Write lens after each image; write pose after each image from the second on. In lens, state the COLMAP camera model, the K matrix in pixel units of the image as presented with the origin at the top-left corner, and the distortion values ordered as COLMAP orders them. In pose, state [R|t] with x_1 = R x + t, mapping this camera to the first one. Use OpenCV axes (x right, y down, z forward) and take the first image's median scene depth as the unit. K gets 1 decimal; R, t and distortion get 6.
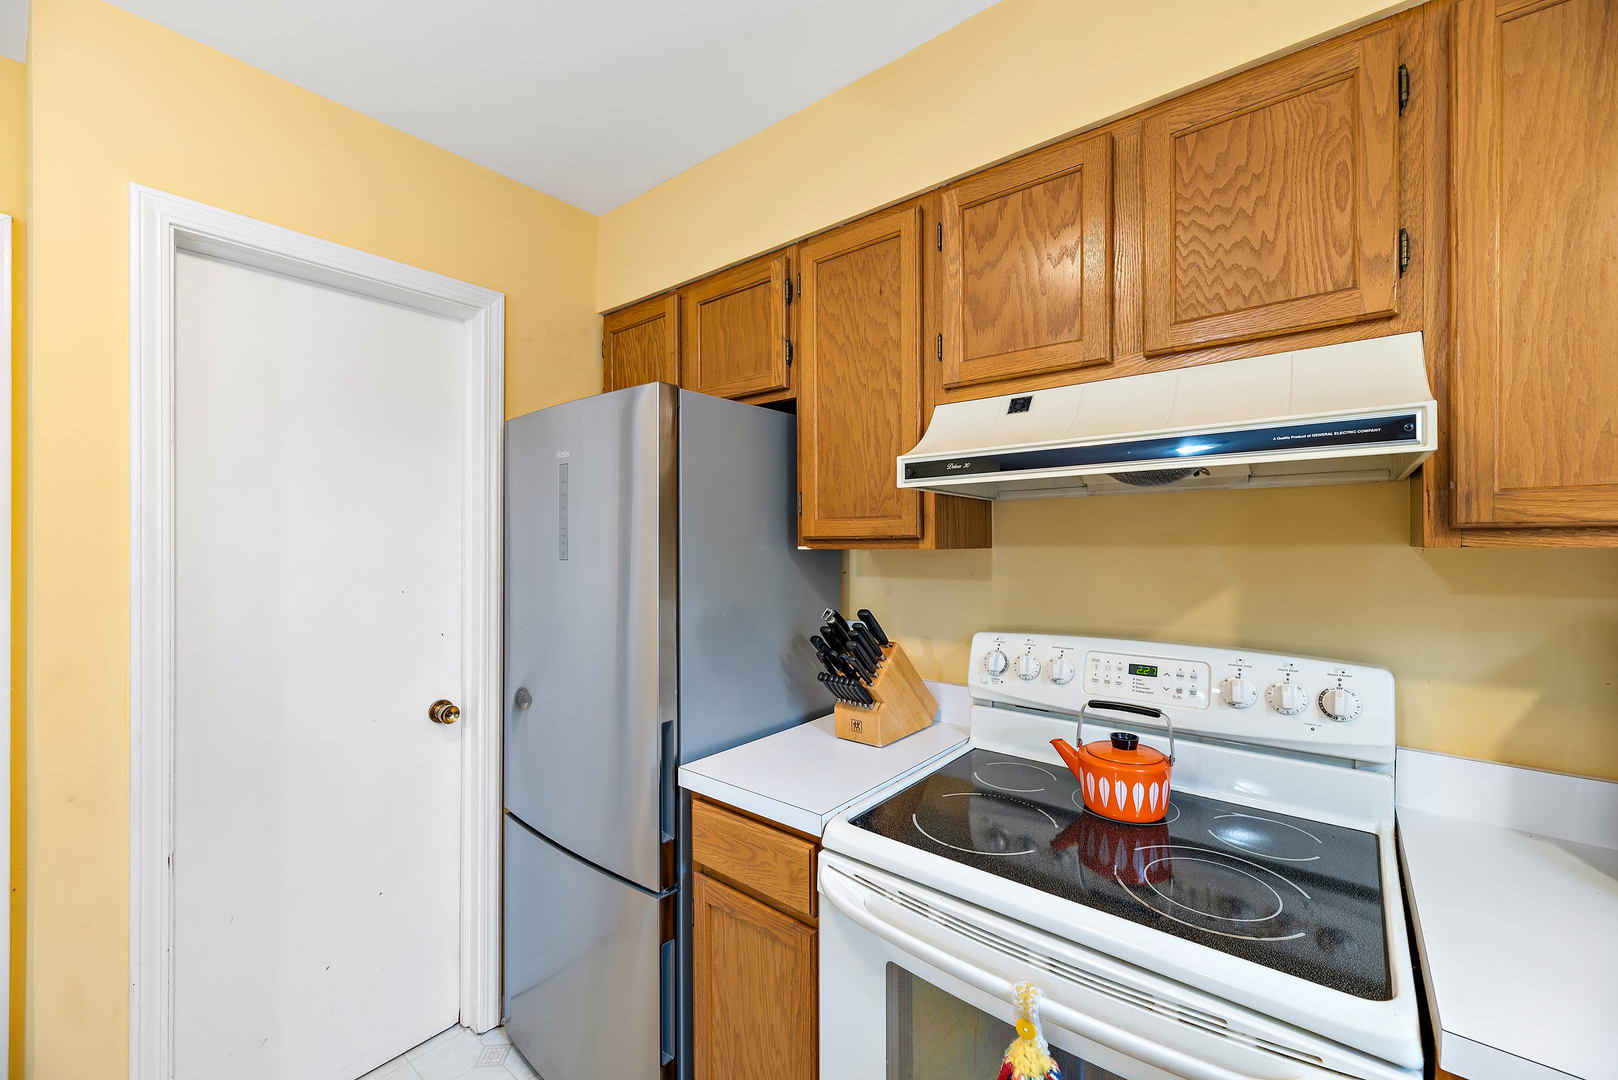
lens RADIAL K [[652.0, 0, 818.7], [0, 652.0, 545.1], [0, 0, 1]] dist [-0.001594, -0.000119]
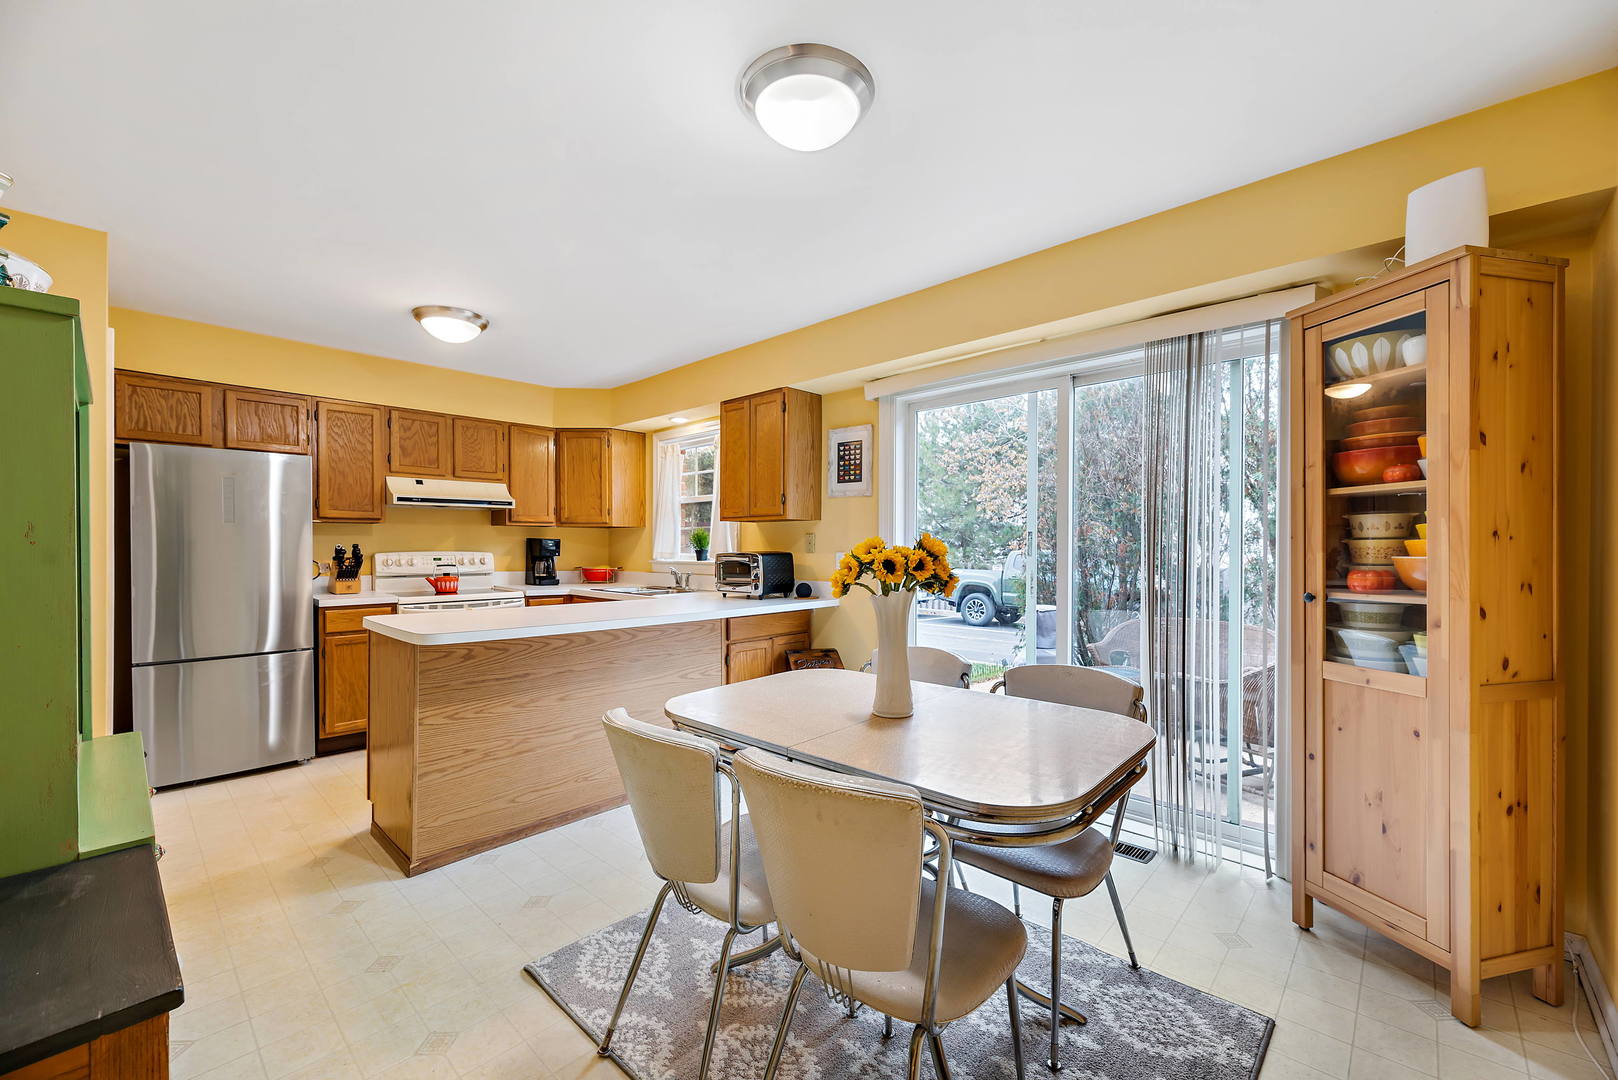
lens RADIAL K [[652.0, 0, 818.7], [0, 652.0, 545.1], [0, 0, 1]] dist [-0.001594, -0.000119]
pose [[0.071000, 0.003268, 0.997471, -2.990130], [0.002088, 0.999992, -0.003425, 0.136504], [-0.997474, 0.002326, 0.070992, -1.365321]]
